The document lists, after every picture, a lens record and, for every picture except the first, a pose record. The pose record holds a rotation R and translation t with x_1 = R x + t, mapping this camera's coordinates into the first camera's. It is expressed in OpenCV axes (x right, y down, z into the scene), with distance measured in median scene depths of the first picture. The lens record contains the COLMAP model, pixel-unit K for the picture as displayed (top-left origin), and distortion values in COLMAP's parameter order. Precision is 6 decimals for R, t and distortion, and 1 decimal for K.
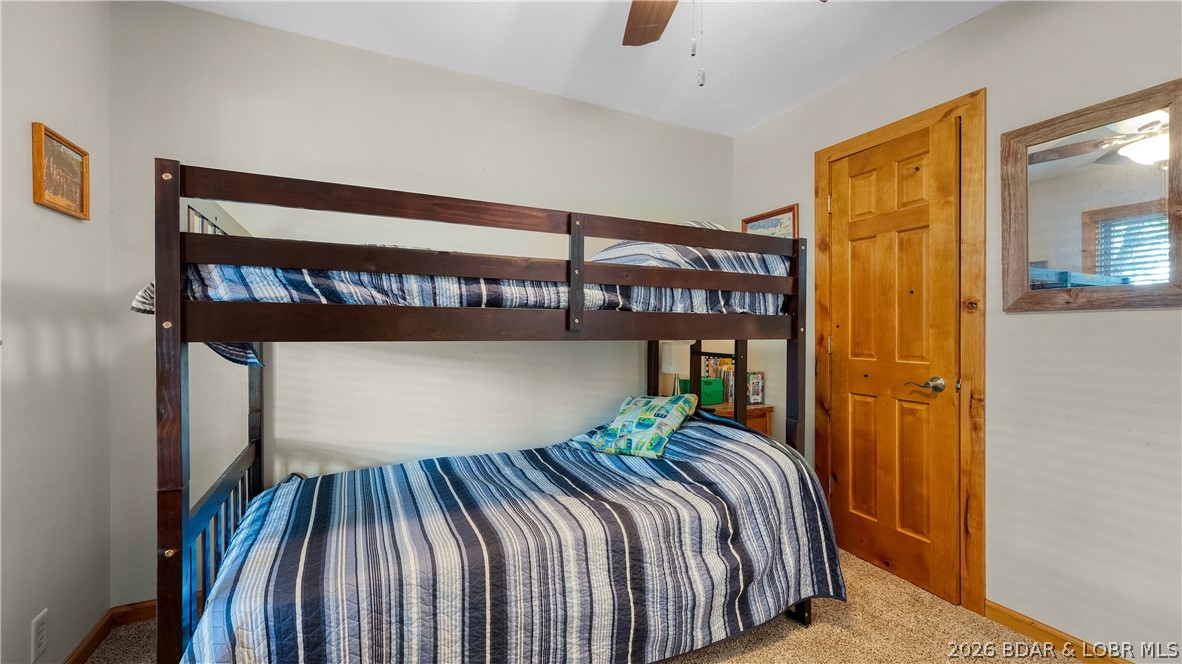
lens RADIAL K [[482.4, 0, 591.0], [0, 482.4, 326.7], [0, 0, 1]] dist [-0.001816, 0.000281]
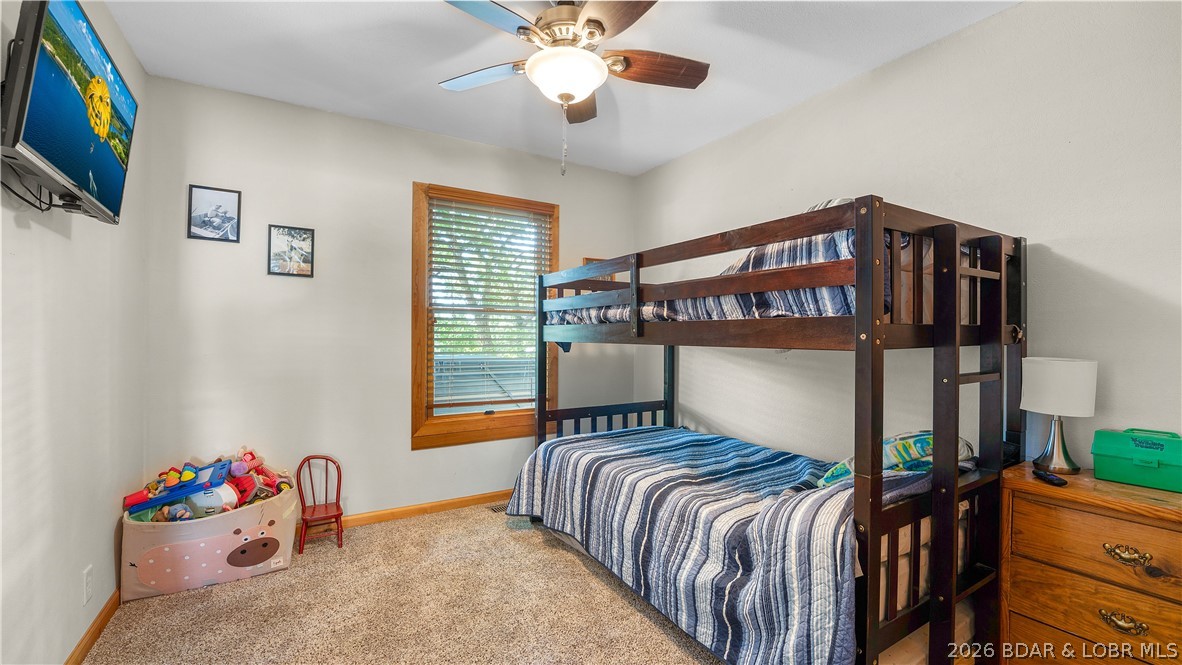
lens RADIAL K [[482.4, 0, 588.8], [0, 482.4, 337.4], [0, 0, 1]] dist [-0.001816, 0.000281]
pose [[0.112221, 0.000191, -0.993683, 1.198408], [0.004987, 0.999987, 0.000755, 0.005906], [0.993671, -0.005040, 0.112219, 0.627496]]
